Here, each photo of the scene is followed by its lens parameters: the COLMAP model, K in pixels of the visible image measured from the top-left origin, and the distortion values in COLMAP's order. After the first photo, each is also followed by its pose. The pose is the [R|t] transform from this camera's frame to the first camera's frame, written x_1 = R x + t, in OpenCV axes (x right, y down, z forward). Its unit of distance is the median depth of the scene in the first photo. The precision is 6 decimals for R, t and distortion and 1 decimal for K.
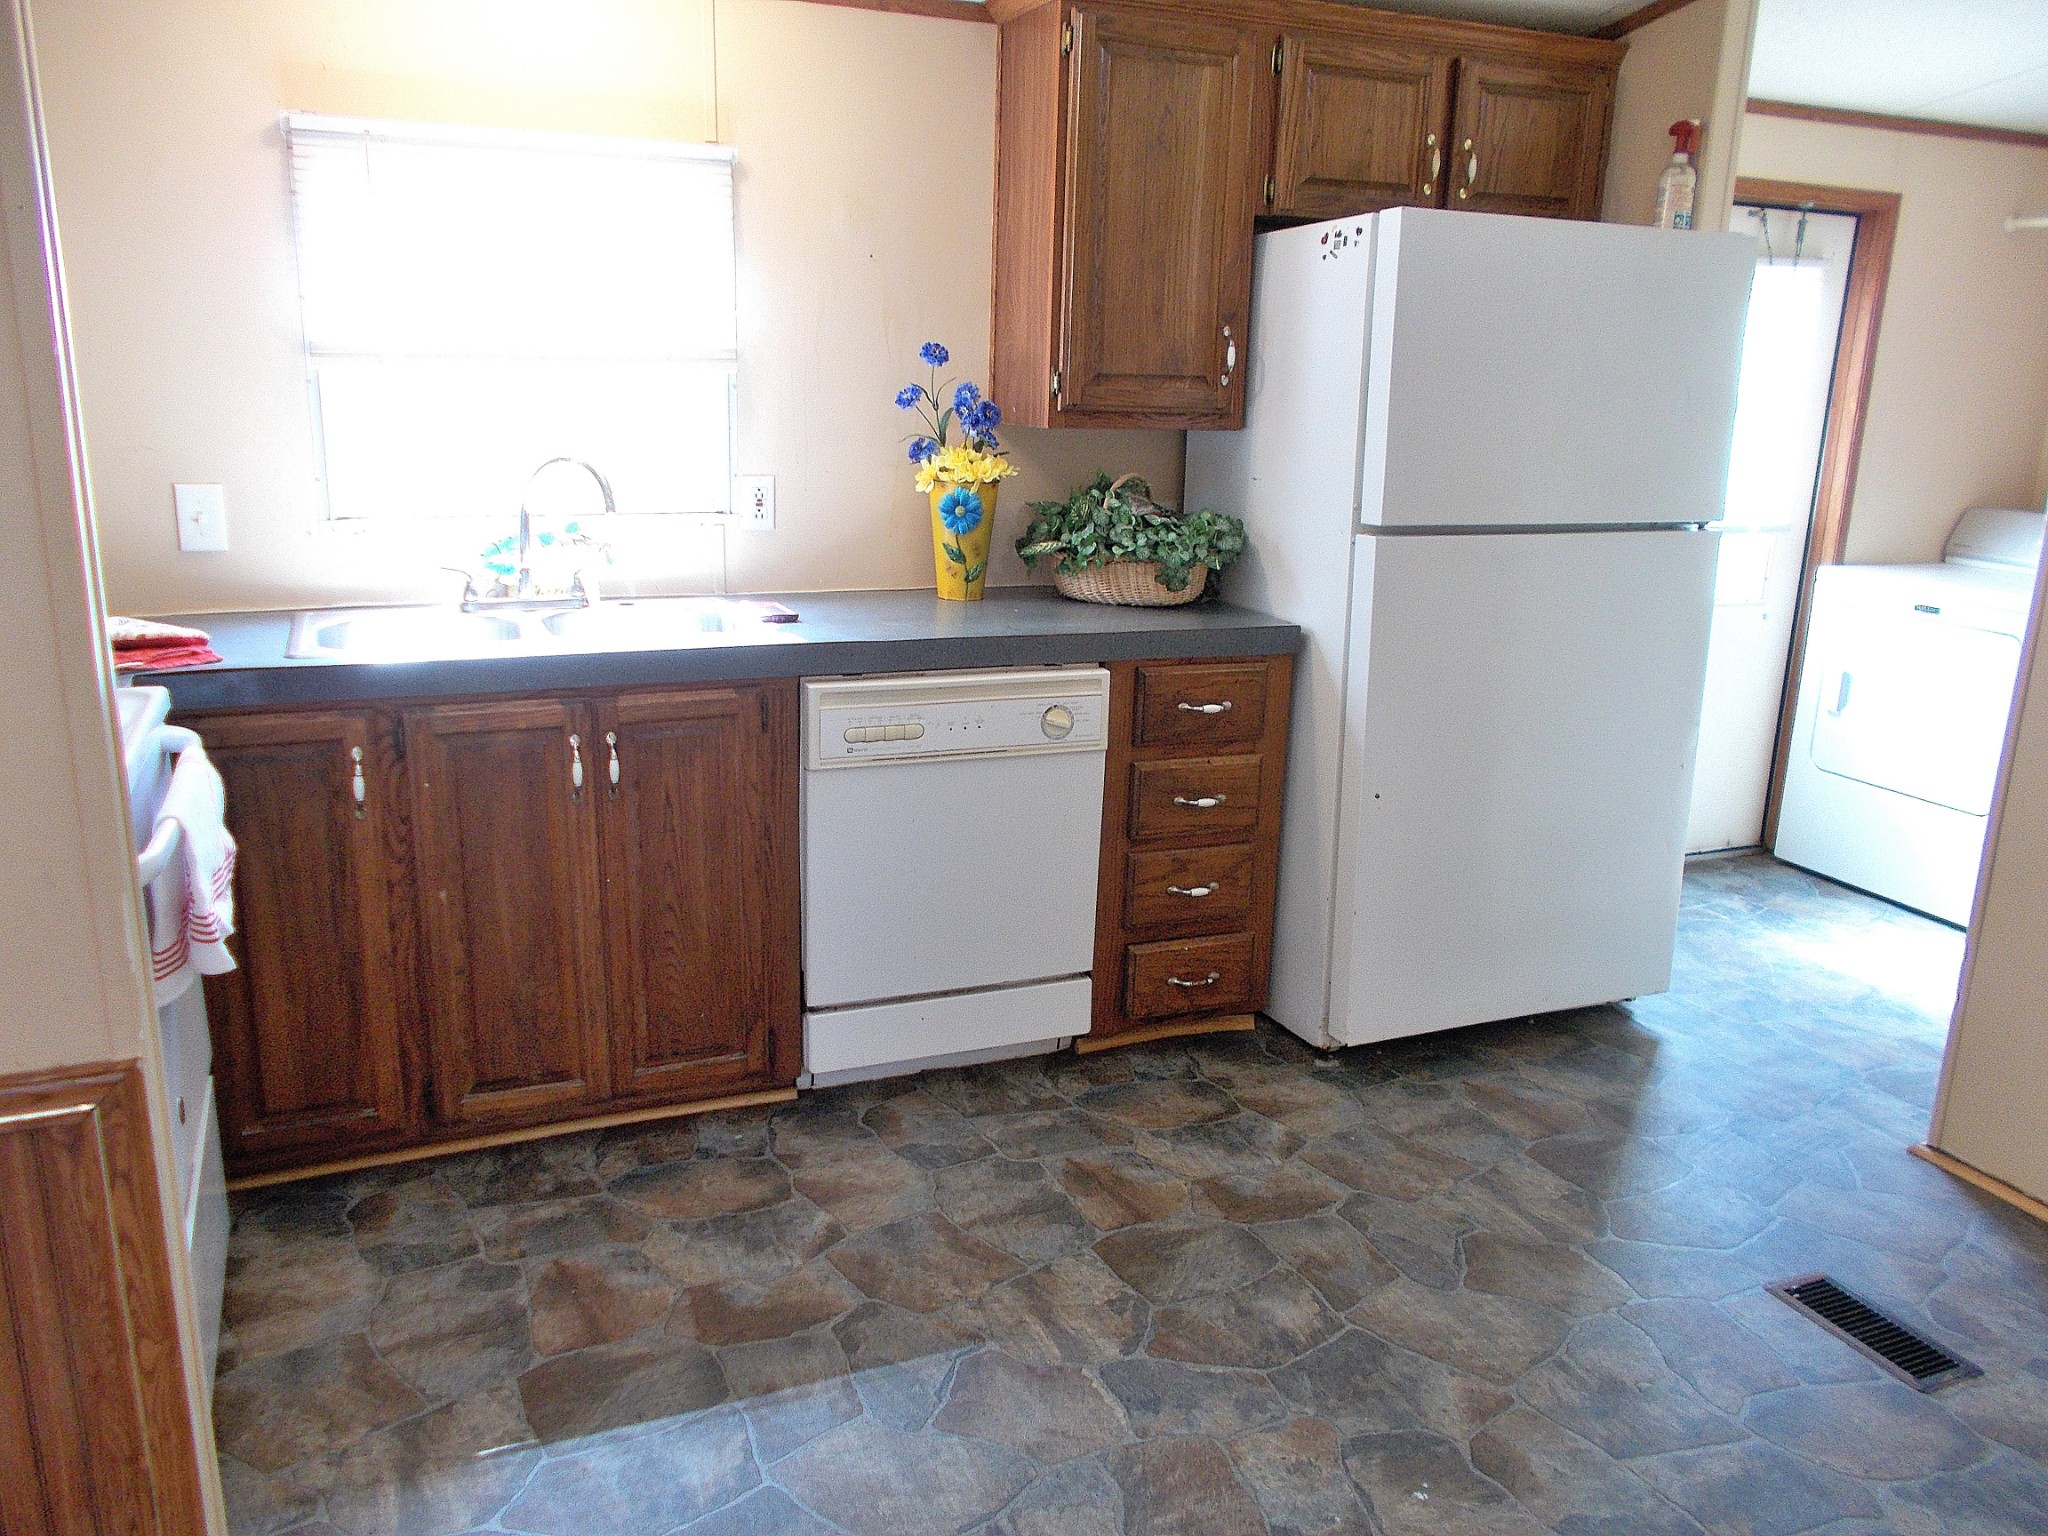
lens RADIAL K [[1561.5, 0, 1012.3], [0, 1561.5, 754.9], [0, 0, 1]] dist [-0.003018, 0.005734]
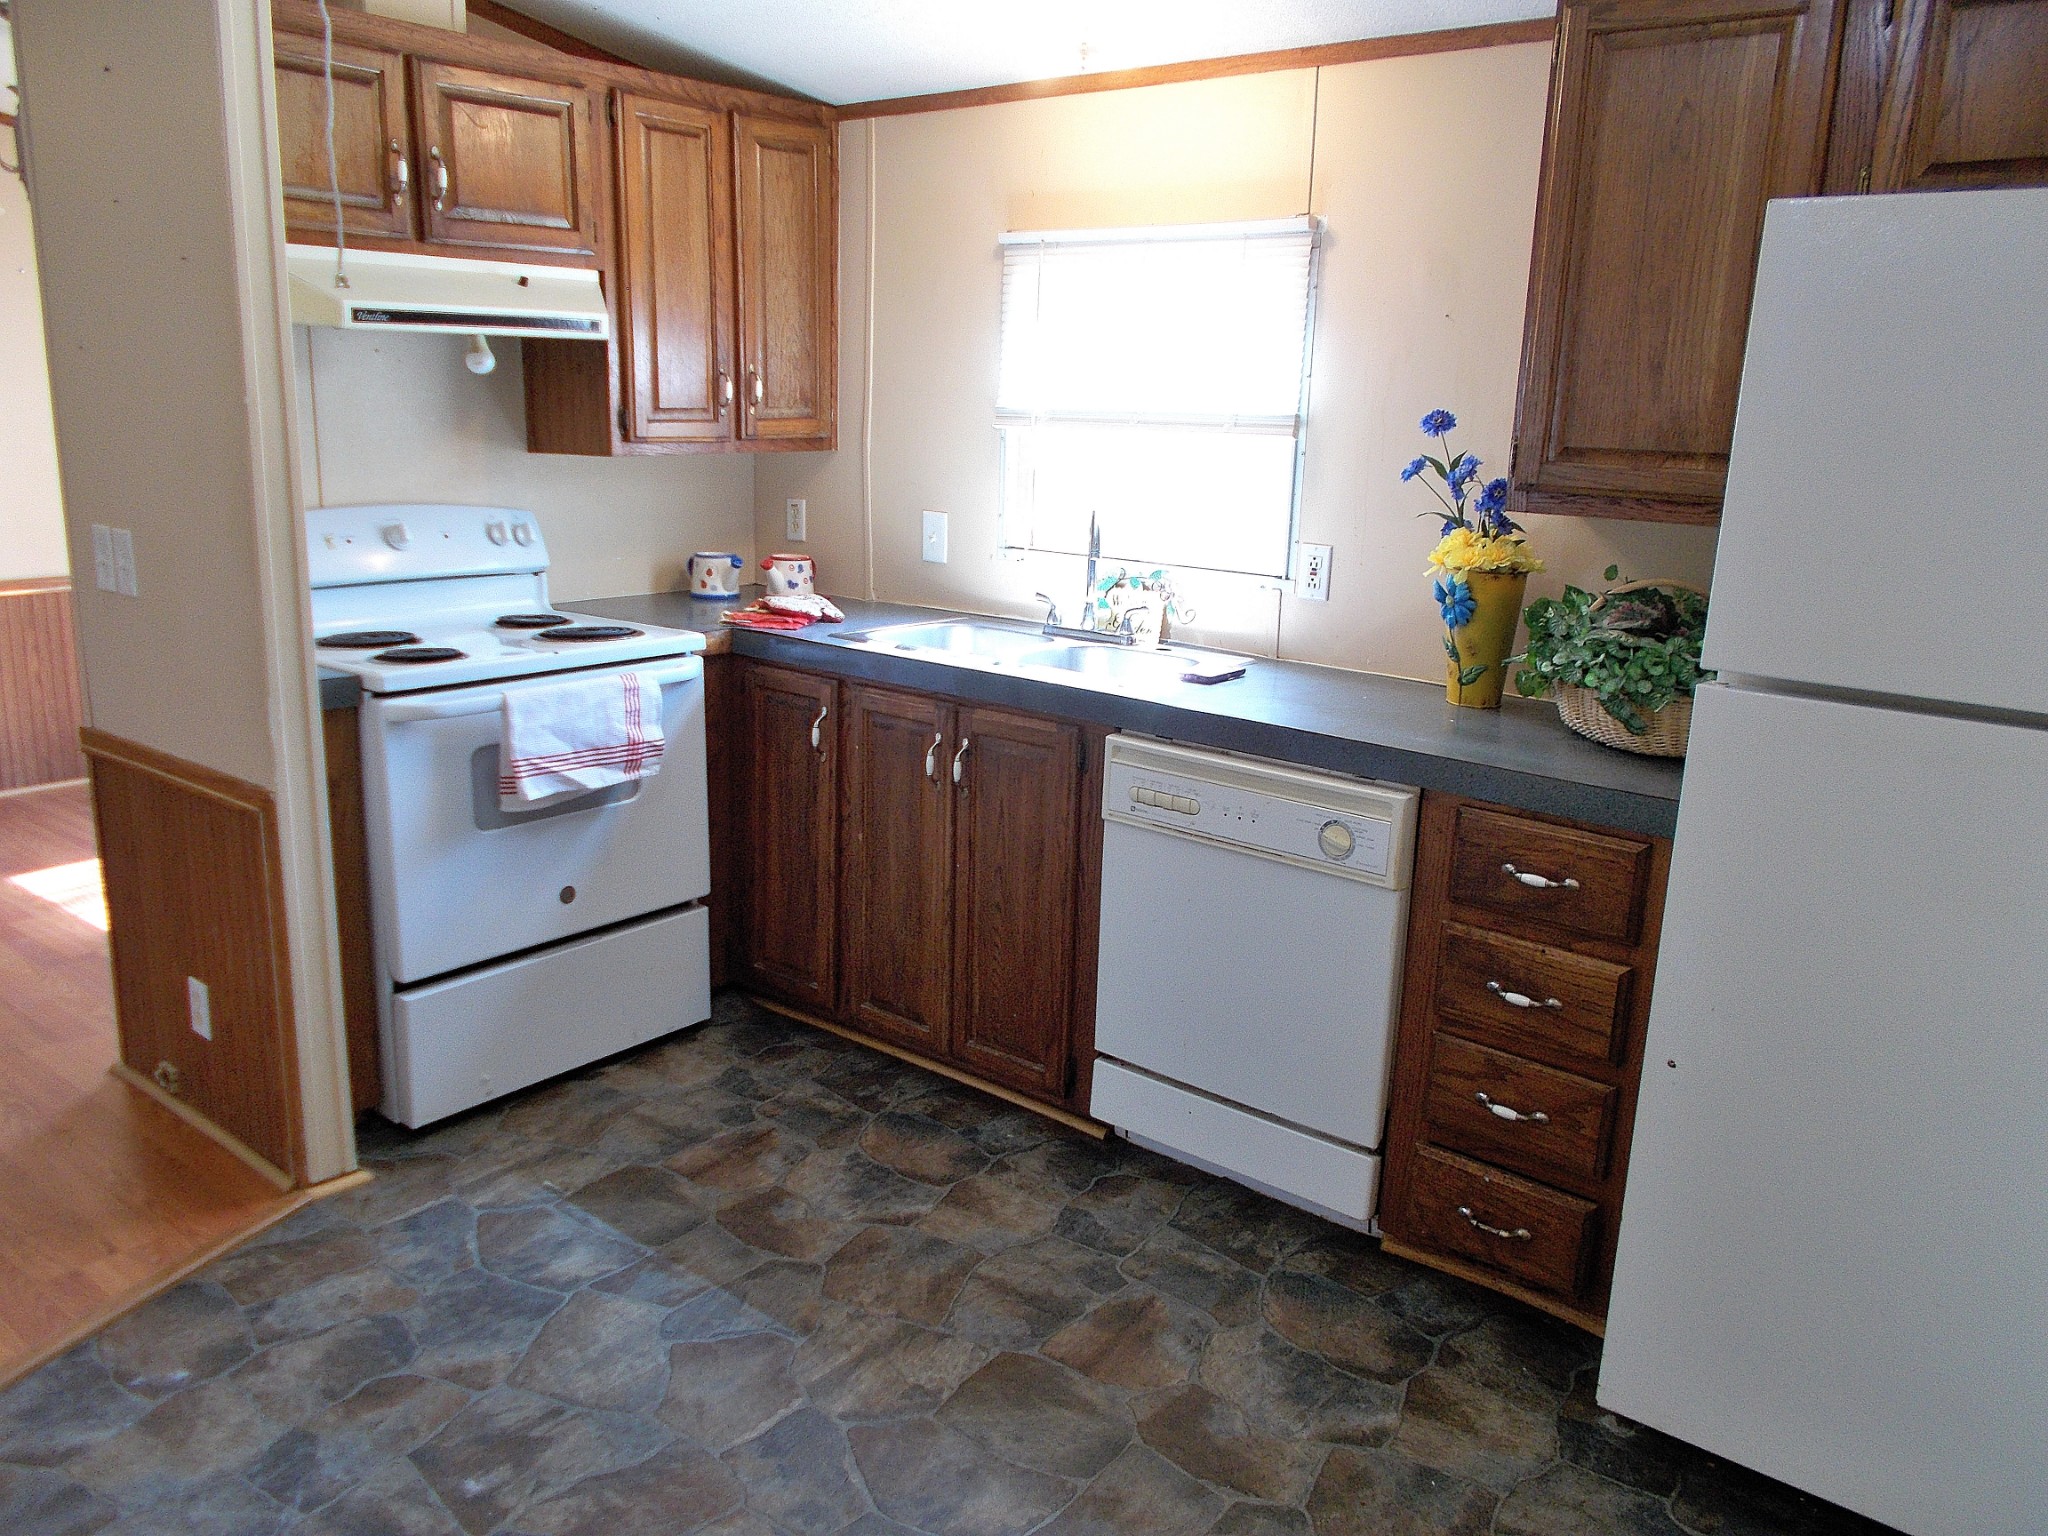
lens RADIAL K [[1561.5, 0, 1012.3], [0, 1561.5, 754.9], [0, 0, 1]] dist [-0.003018, 0.005734]
pose [[0.469272, 0.189545, -0.862471, 0.641668], [-0.236085, 0.968069, 0.084298, -0.091466], [0.850910, 0.164058, 0.499036, 0.383977]]
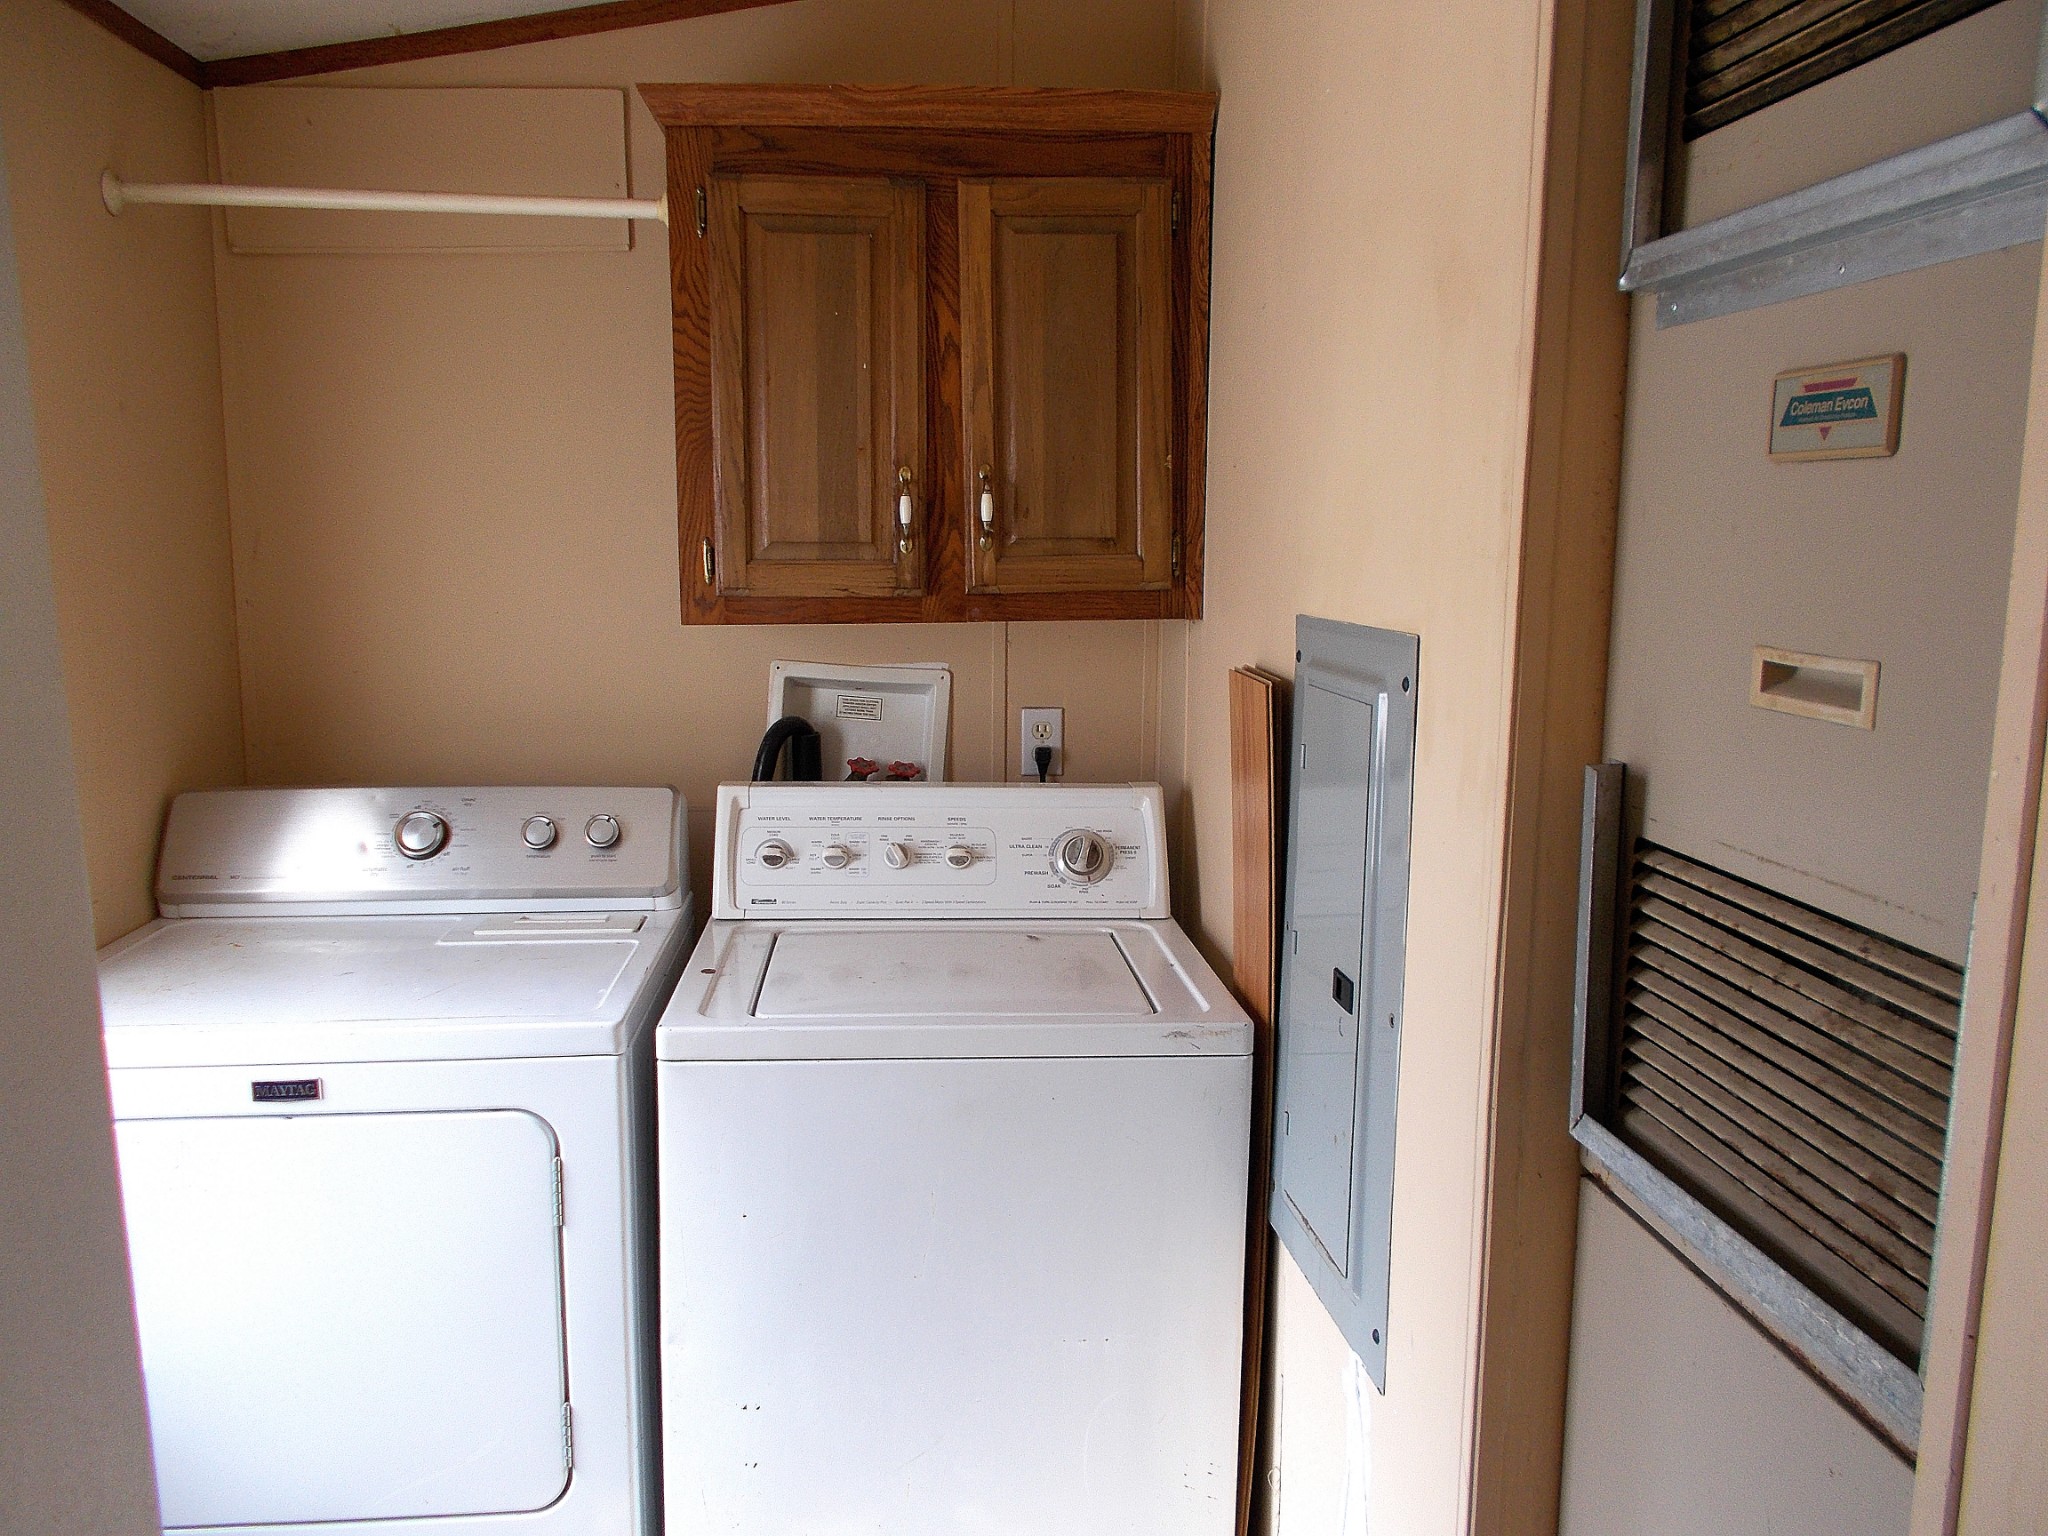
lens RADIAL K [[1548.4, 0, 1007.4], [0, 1548.4, 752.3], [0, 0, 1]] dist [-0.002600, -0.011329]
pose [[0.304919, -0.166750, 0.937667, 0.377253], [0.239388, 0.966362, 0.094007, -0.227689], [-0.921801, 0.195802, 0.334580, 0.903313]]
